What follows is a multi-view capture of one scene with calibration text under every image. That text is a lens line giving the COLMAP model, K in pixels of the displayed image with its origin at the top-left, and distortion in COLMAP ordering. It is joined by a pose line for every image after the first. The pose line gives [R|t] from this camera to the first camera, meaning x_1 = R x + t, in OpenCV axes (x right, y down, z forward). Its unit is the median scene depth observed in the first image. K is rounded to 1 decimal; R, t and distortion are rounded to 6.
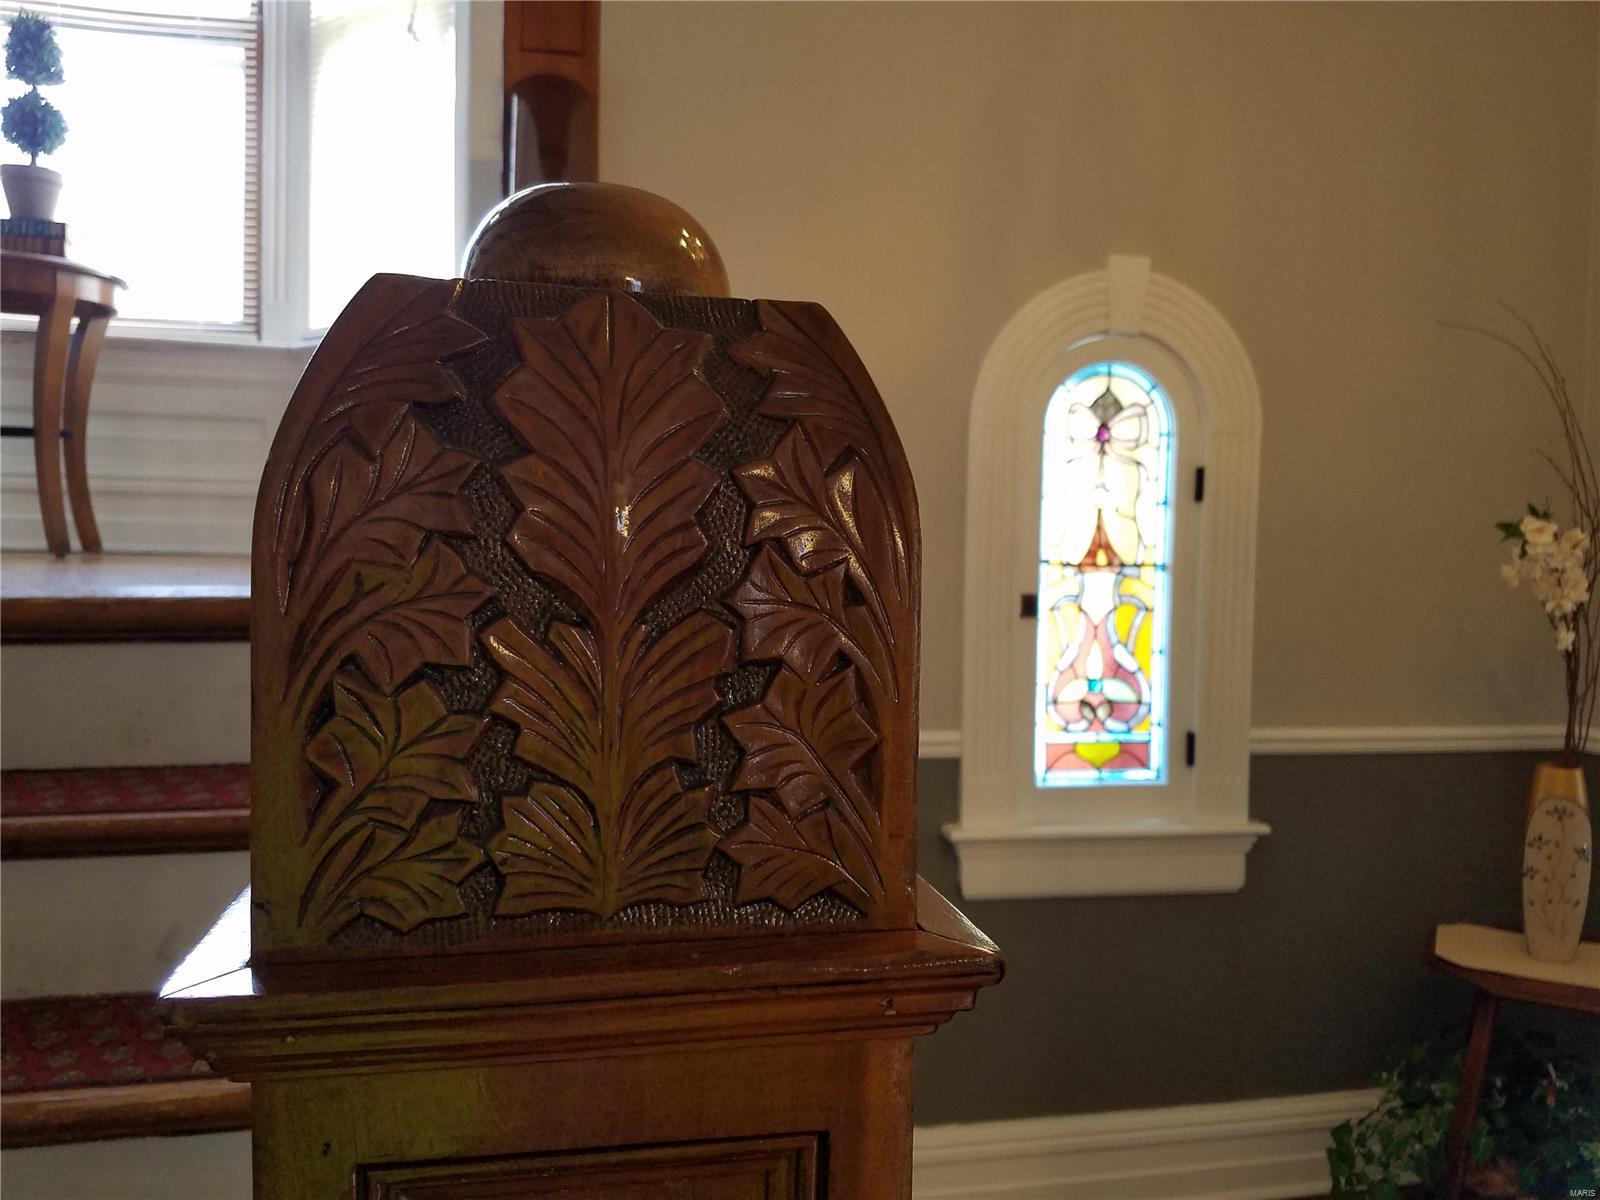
lens RADIAL K [[1333.5, 0, 800.0], [0, 1333.5, 600.0], [0, 0, 1]] dist [0.153953, -0.240846]
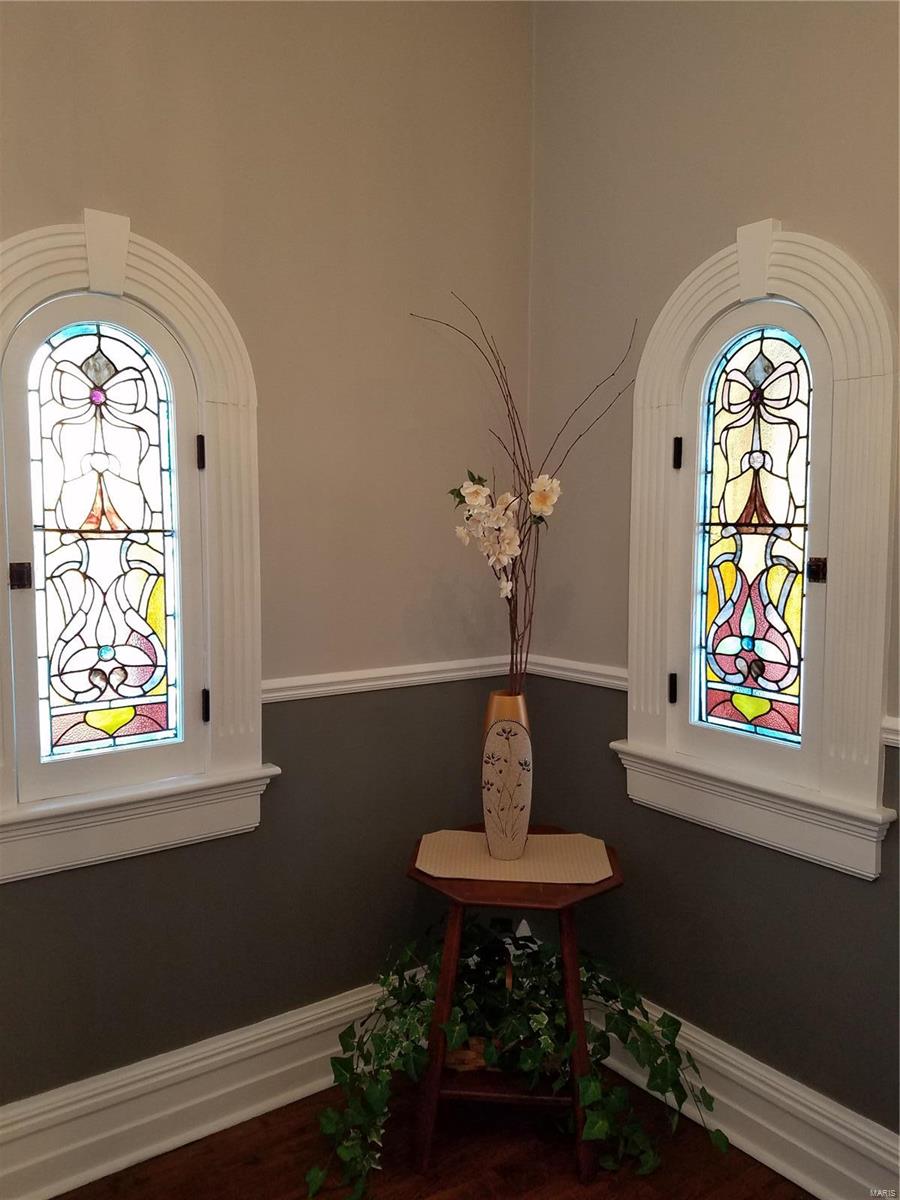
lens RADIAL K [[967.0, 0, 450.4], [0, 967.0, 611.9], [0, 0, 1]] dist [0.310848, -0.709465]
pose [[0.914777, -0.055005, 0.400197, 0.184994], [0.033075, 0.997559, 0.061506, -0.003953], [-0.402603, -0.043028, 0.914363, 0.259681]]
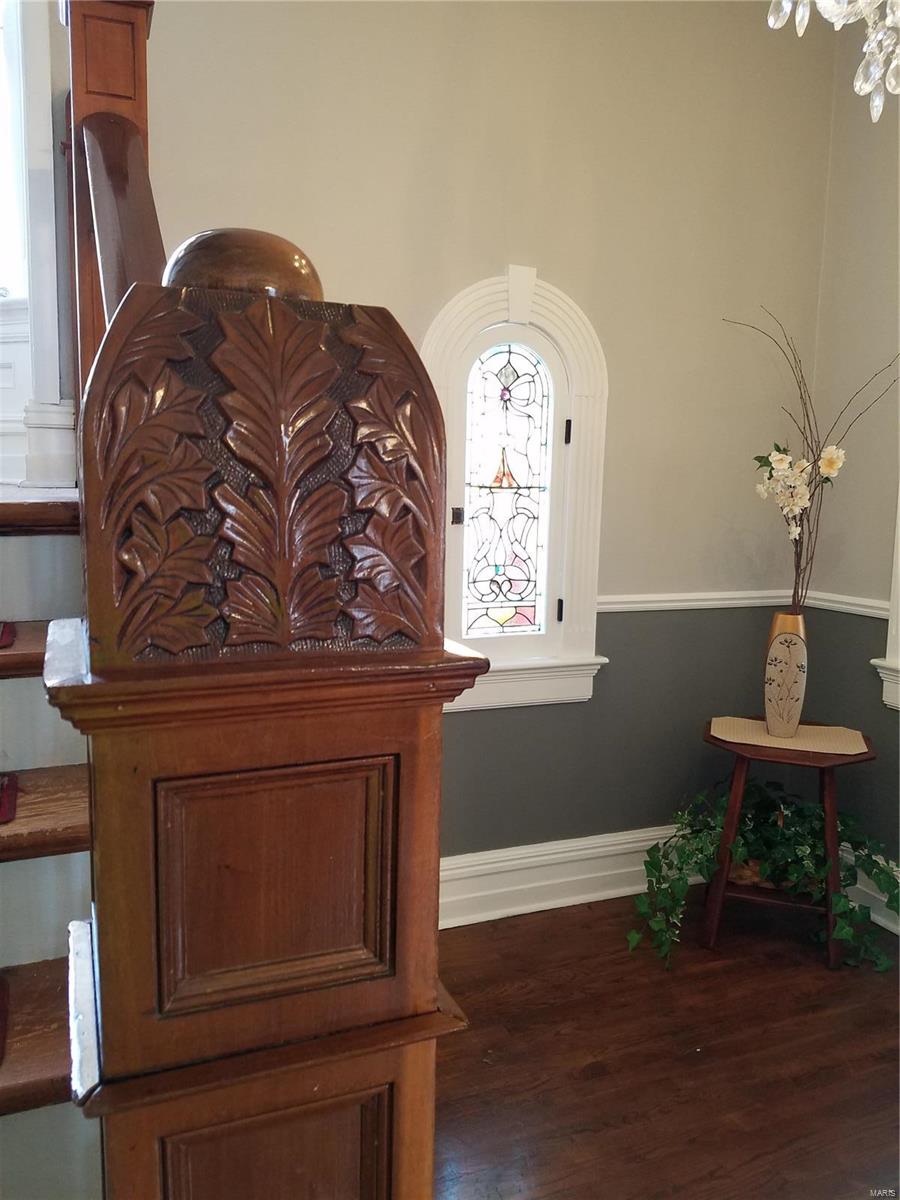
lens RADIAL K [[967.0, 0, 450.4], [0, 967.0, 611.9], [0, 0, 1]] dist [0.310848, -0.709465]
pose [[0.985203, -0.023429, 0.169783, -0.021088], [0.007221, 0.995407, 0.095459, 0.008753], [-0.171239, -0.092820, 0.980847, -0.053468]]
